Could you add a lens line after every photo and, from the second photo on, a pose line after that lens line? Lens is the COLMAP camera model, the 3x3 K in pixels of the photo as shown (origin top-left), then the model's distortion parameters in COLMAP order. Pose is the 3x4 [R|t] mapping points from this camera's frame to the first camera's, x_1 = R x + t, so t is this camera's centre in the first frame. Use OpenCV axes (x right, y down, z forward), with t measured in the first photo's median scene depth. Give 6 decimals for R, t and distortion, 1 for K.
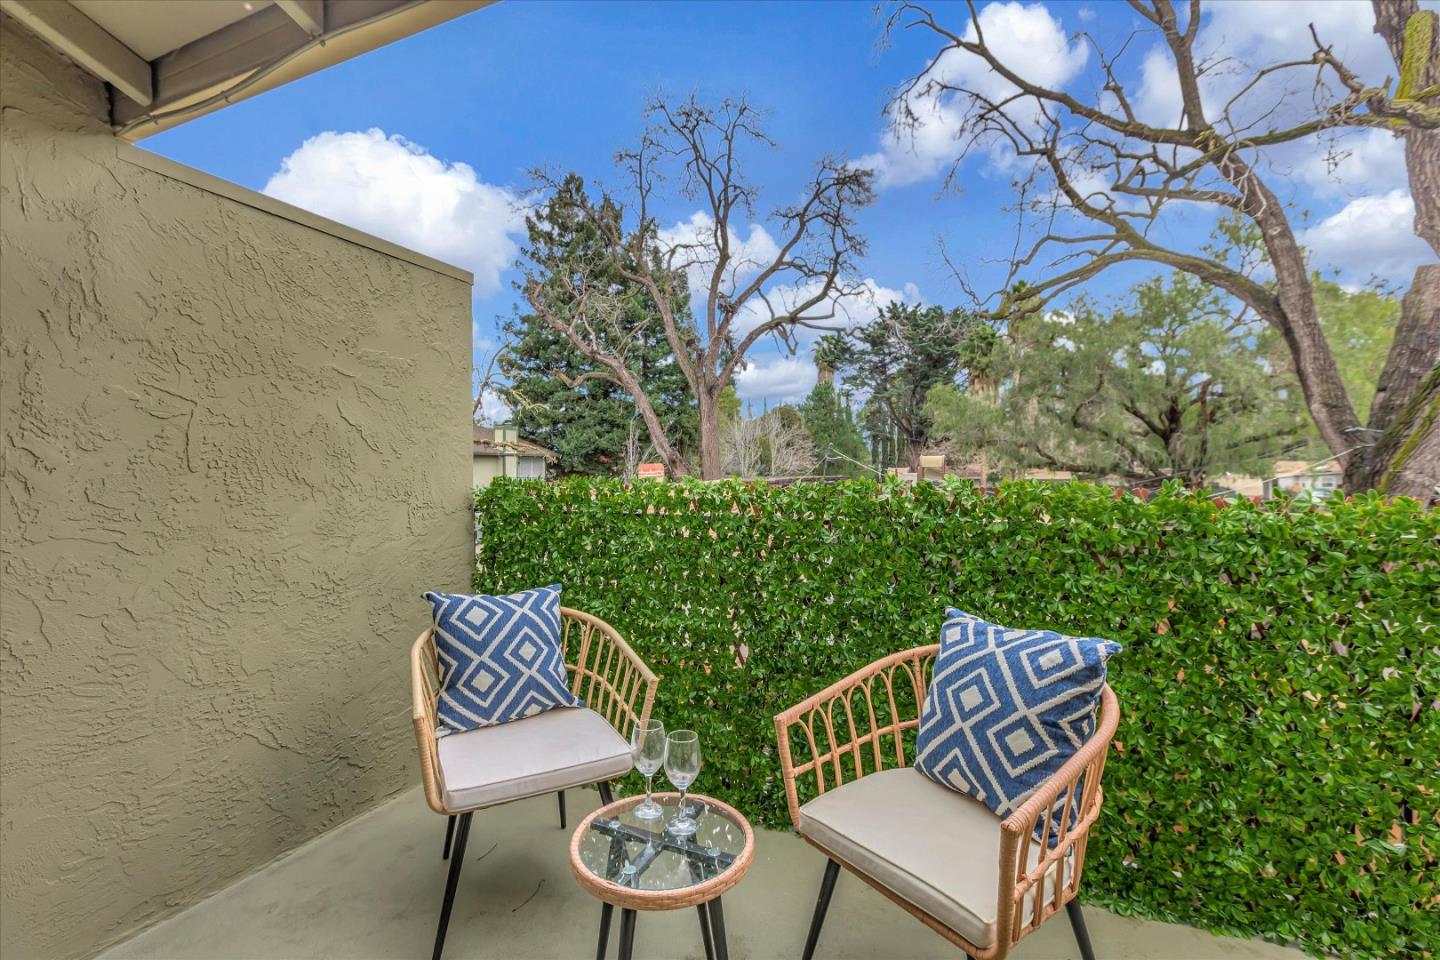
lens RADIAL K [[646.1, 0, 715.0], [0, 646.1, 471.7], [0, 0, 1]] dist [-0.001092, -0.000079]
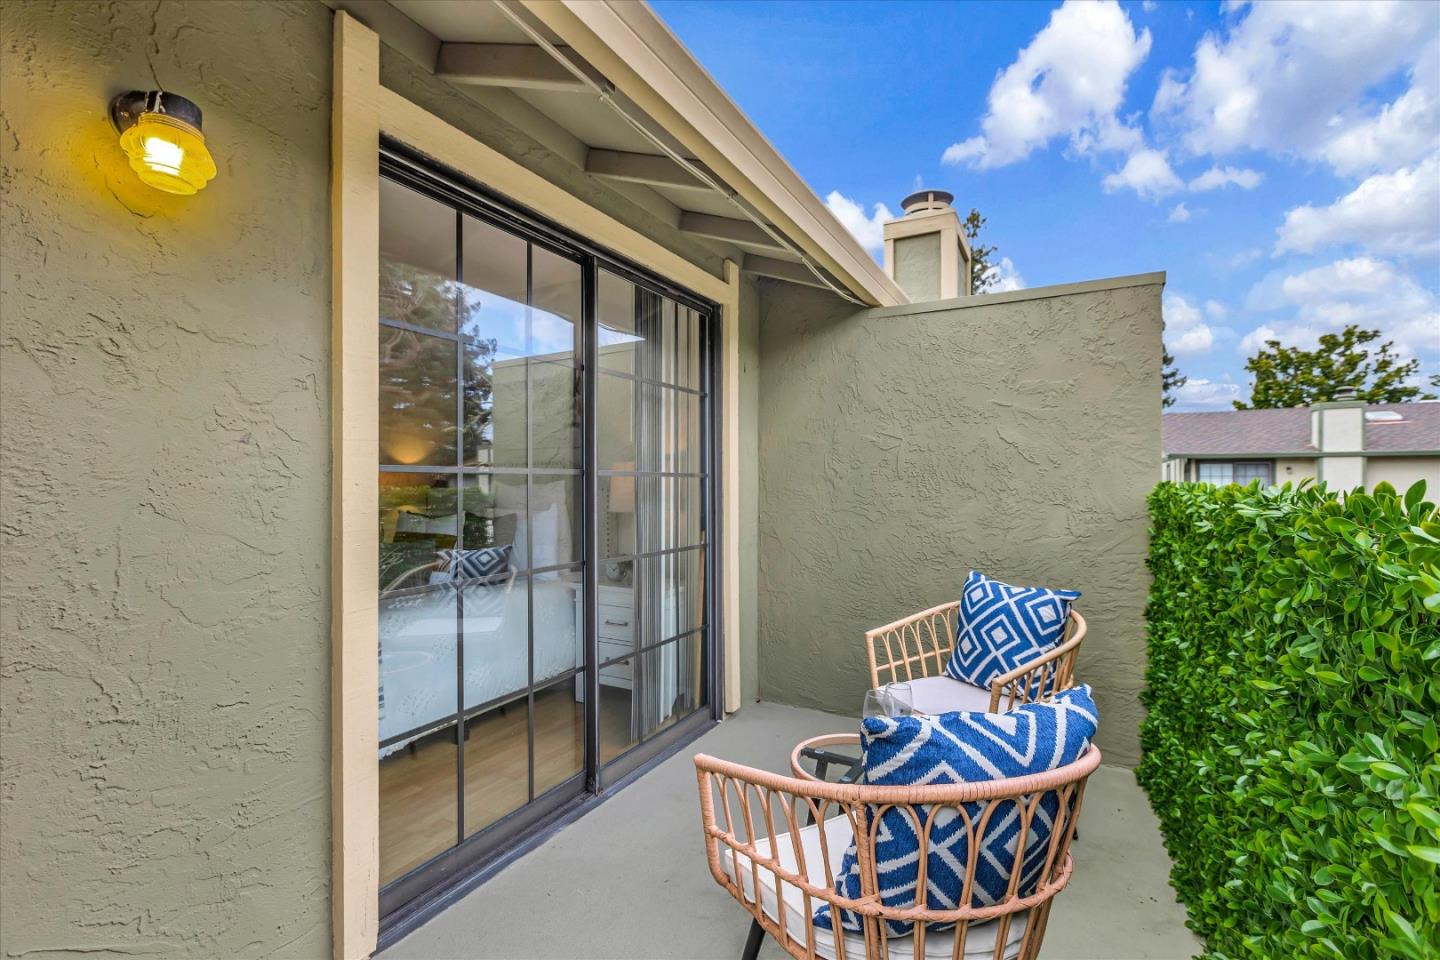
lens RADIAL K [[646.1, 0, 716.8], [0, 646.1, 483.1], [0, 0, 1]] dist [-0.001092, -0.000079]
pose [[-0.092739, 0.000348, -0.995690, 0.887898], [-0.004789, 0.999988, 0.000796, 0.010904], [0.995679, 0.004843, -0.092737, 0.605897]]
